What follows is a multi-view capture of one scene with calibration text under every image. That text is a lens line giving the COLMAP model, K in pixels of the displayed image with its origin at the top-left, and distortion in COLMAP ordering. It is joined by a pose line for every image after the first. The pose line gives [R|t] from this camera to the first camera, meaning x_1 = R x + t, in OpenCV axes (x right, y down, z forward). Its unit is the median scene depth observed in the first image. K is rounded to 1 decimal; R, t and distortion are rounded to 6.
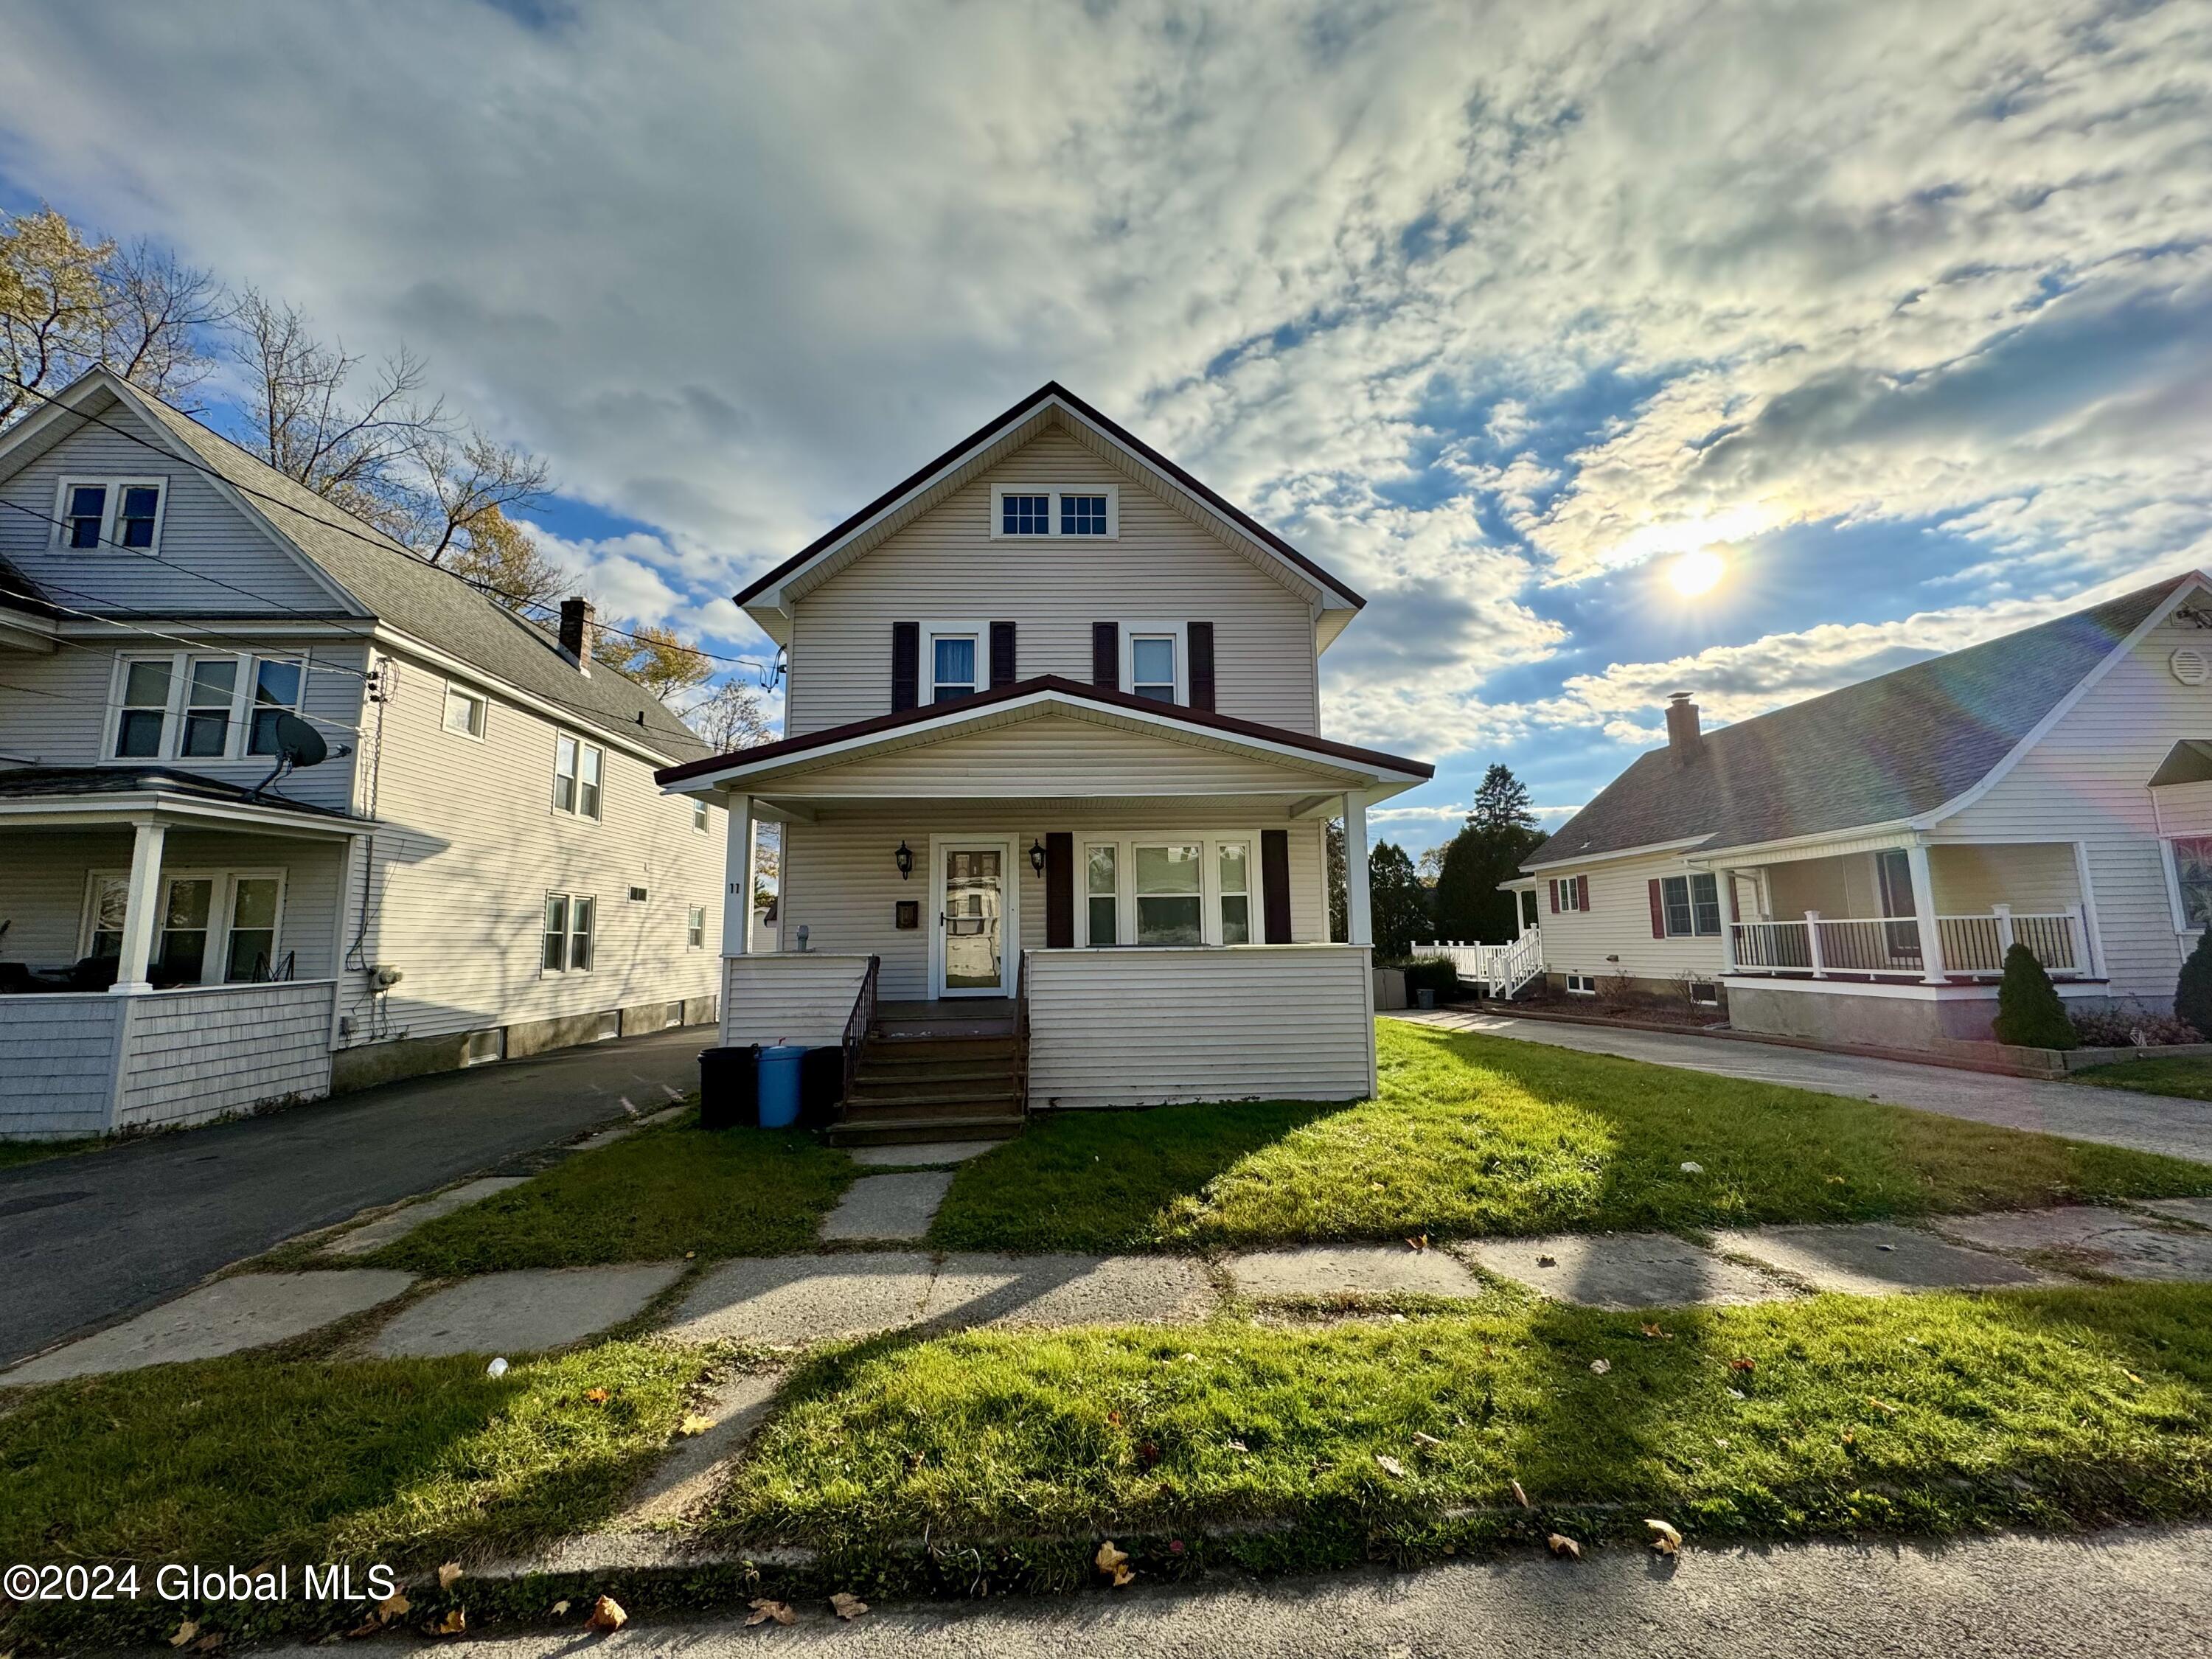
lens RADIAL K [[906.7, 0, 1122.8], [0, 906.7, 824.9], [0, 0, 1]] dist [0.003391, 0.000134]
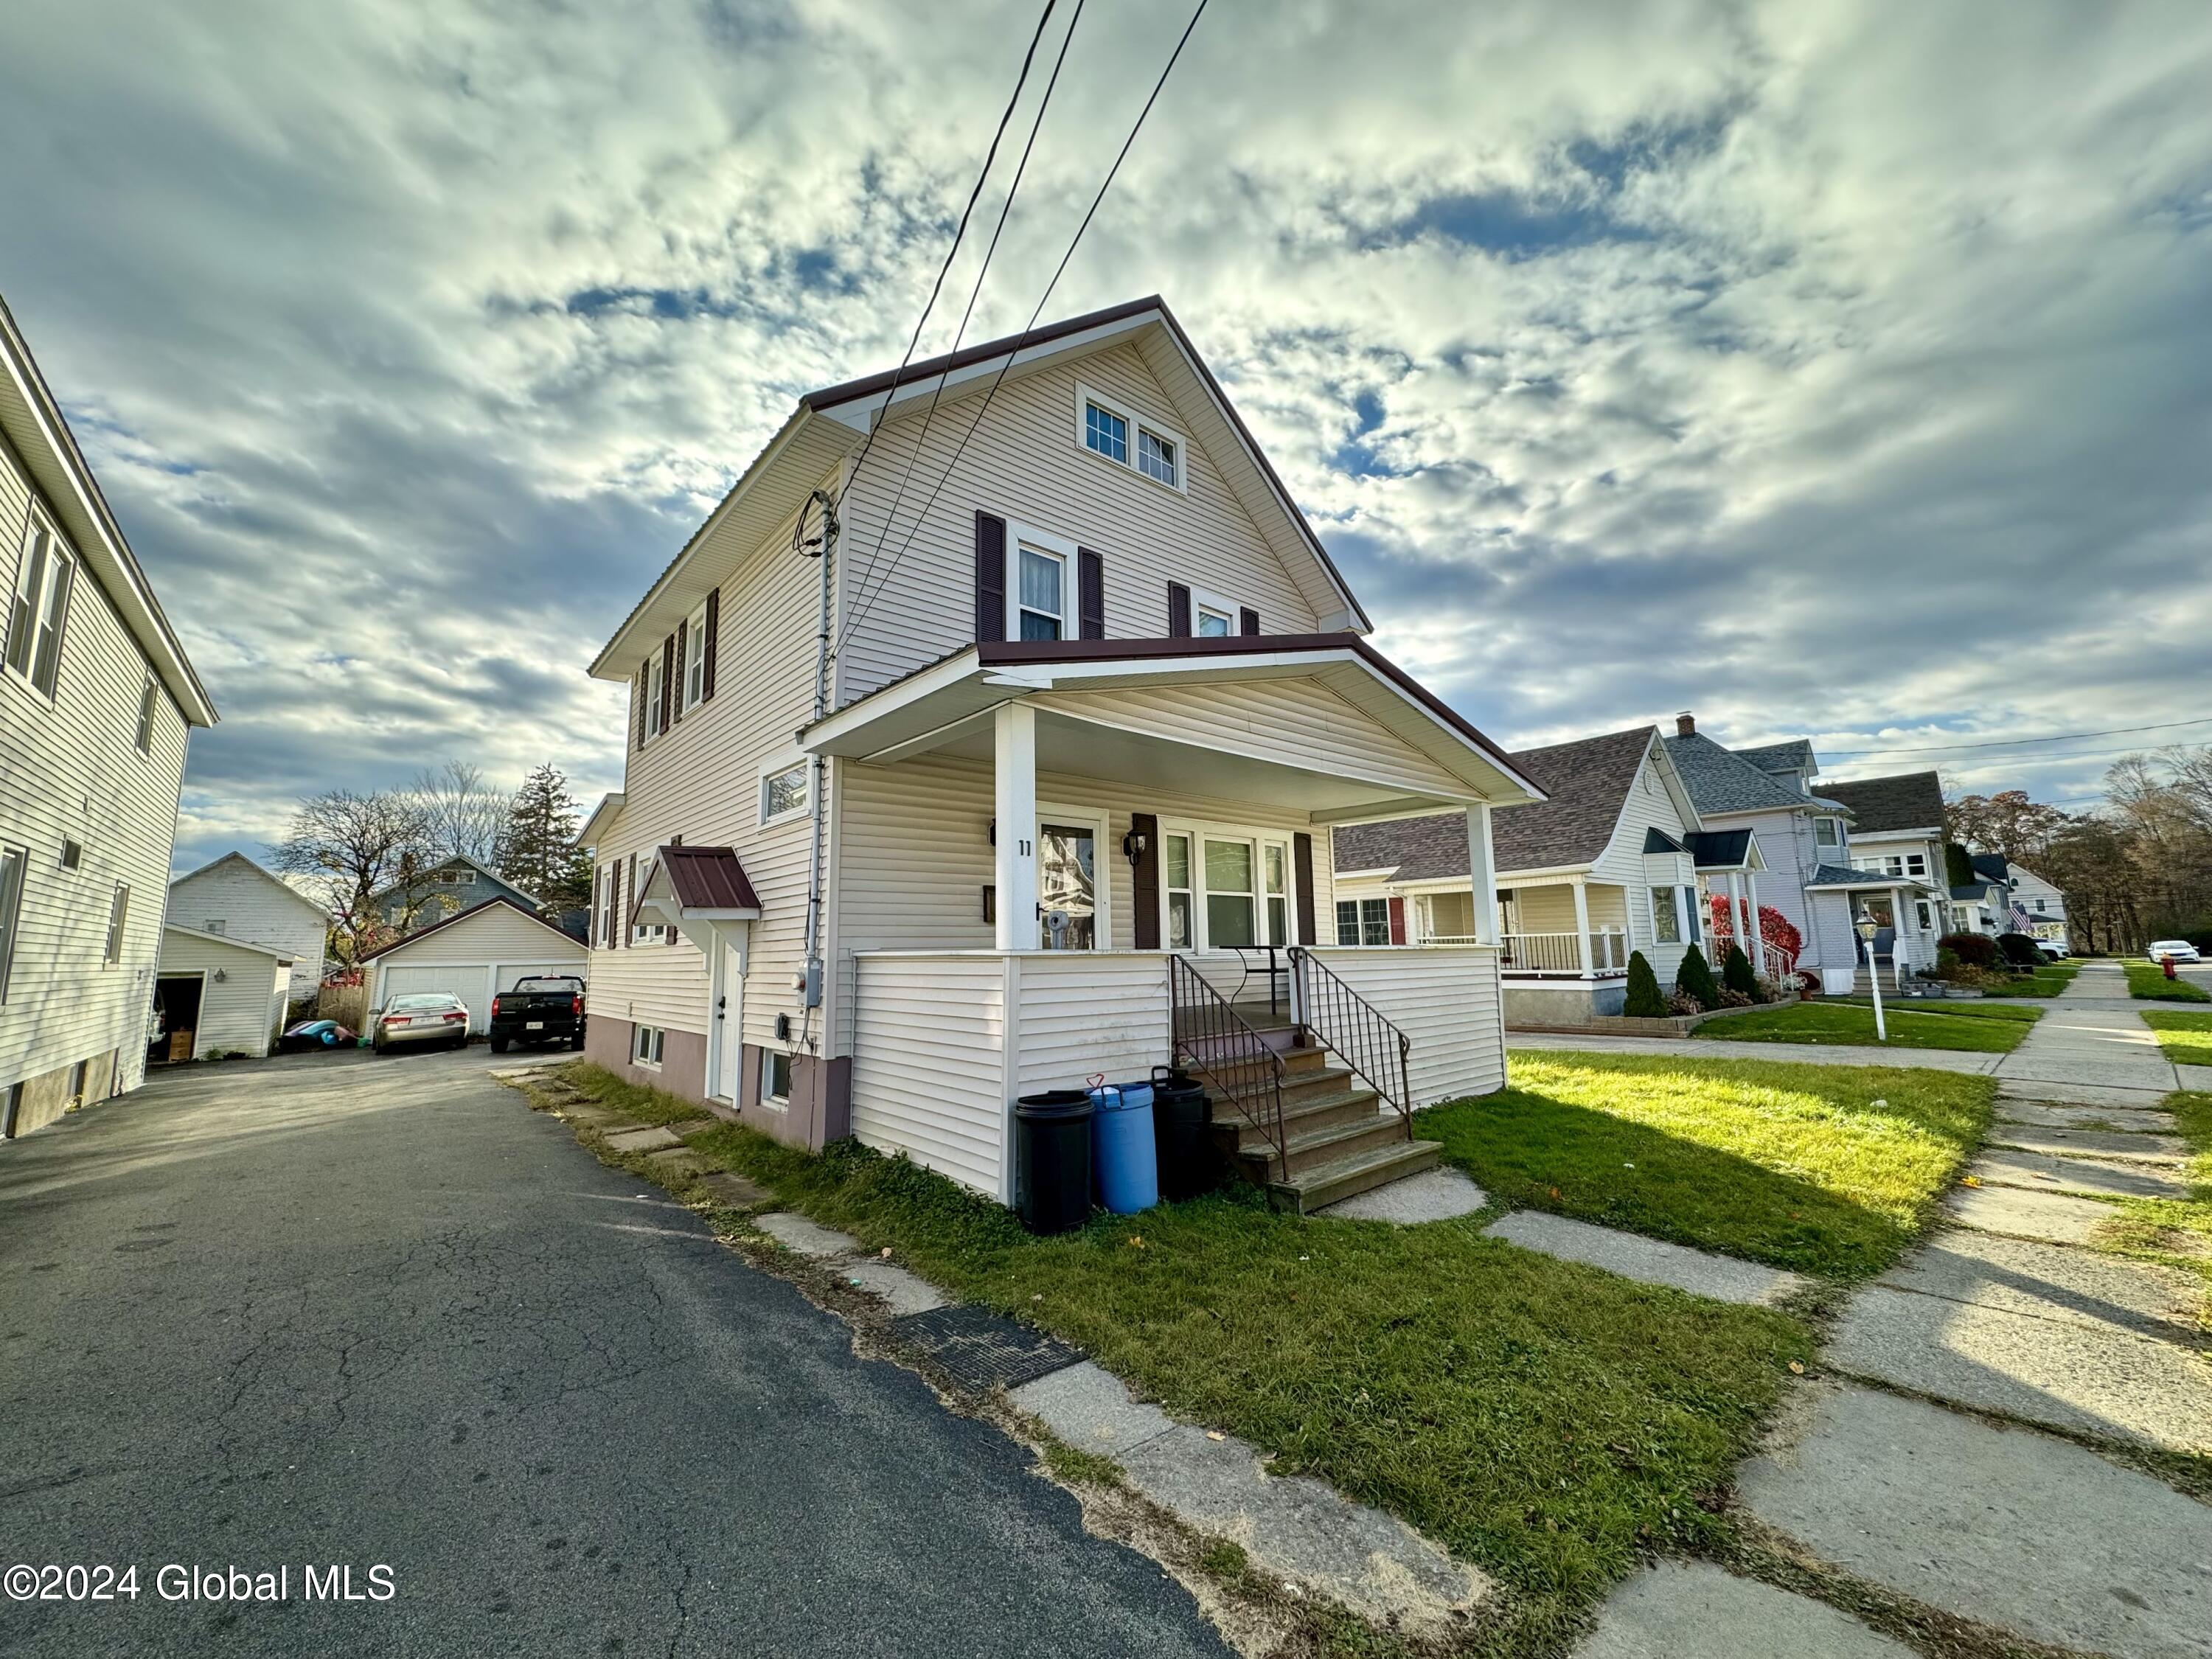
lens RADIAL K [[906.7, 0, 1105.2], [0, 906.7, 823.4], [0, 0, 1]] dist [0.003391, 0.000134]
pose [[0.779552, 0.091574, 0.619607, -0.606431], [-0.075988, 0.995775, -0.051564, 0.061891], [-0.621711, -0.006886, 0.783217, 0.352268]]
